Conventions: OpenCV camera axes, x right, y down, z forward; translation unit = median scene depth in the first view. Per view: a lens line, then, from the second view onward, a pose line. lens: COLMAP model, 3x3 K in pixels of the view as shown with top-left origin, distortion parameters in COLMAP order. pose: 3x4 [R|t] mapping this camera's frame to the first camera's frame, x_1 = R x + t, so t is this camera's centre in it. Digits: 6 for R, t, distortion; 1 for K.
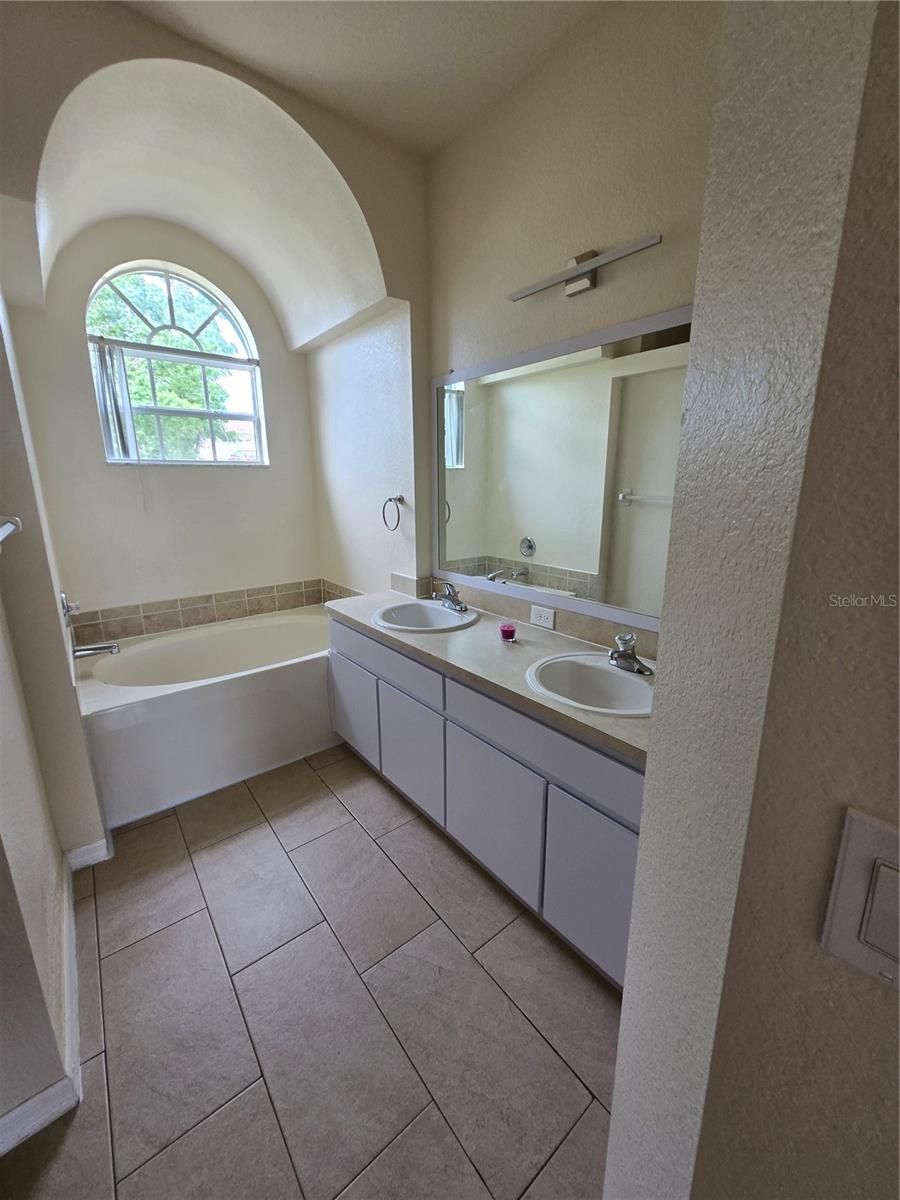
lens RADIAL K [[471.0, 0, 446.8], [0, 471.0, 589.3], [0, 0, 1]] dist [-0.001603, -0.000139]
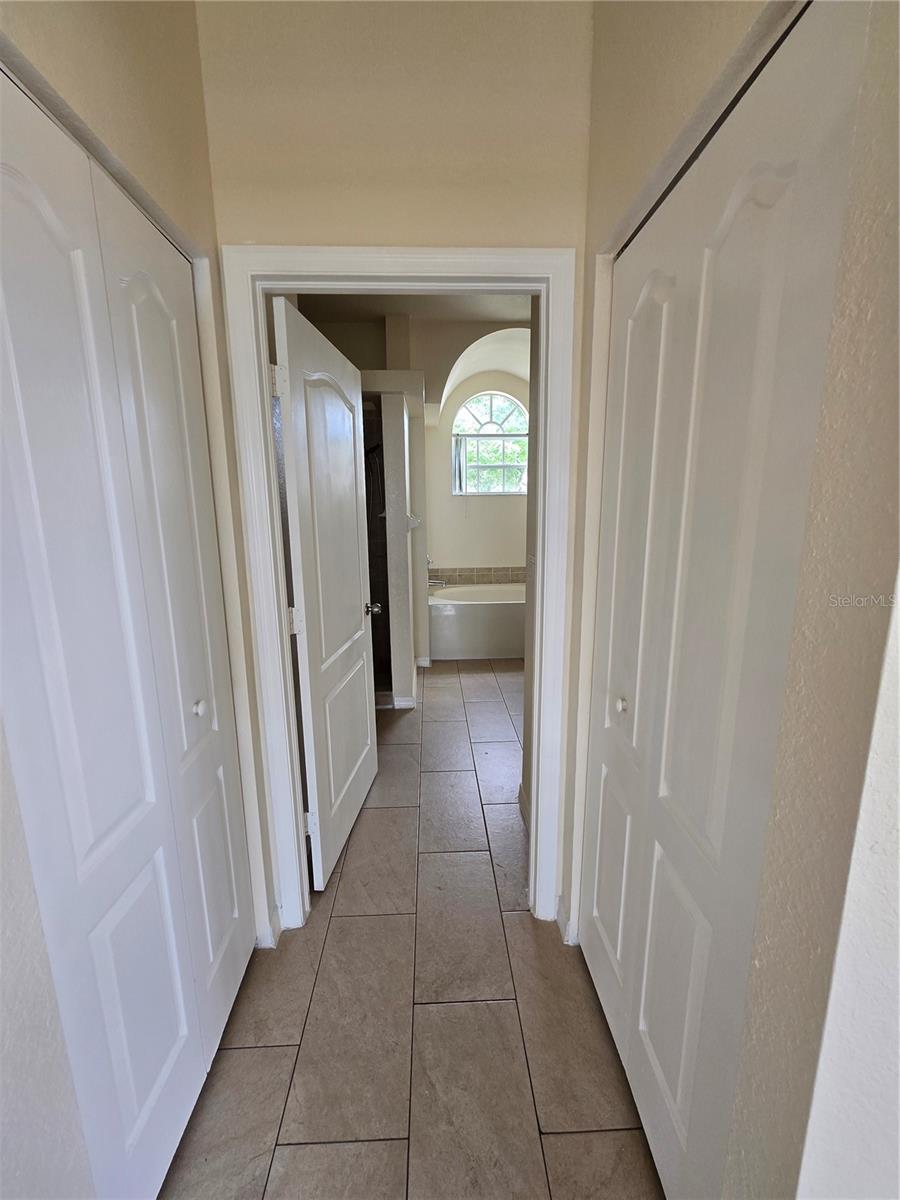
lens RADIAL K [[471.0, 0, 446.8], [0, 471.0, 589.3], [0, 0, 1]] dist [-0.001603, -0.000139]
pose [[0.804814, 0.106190, -0.583951, 0.492217], [-0.128607, 0.991691, 0.003087, 0.131896], [0.579427, 0.072616, 0.811783, -0.638917]]
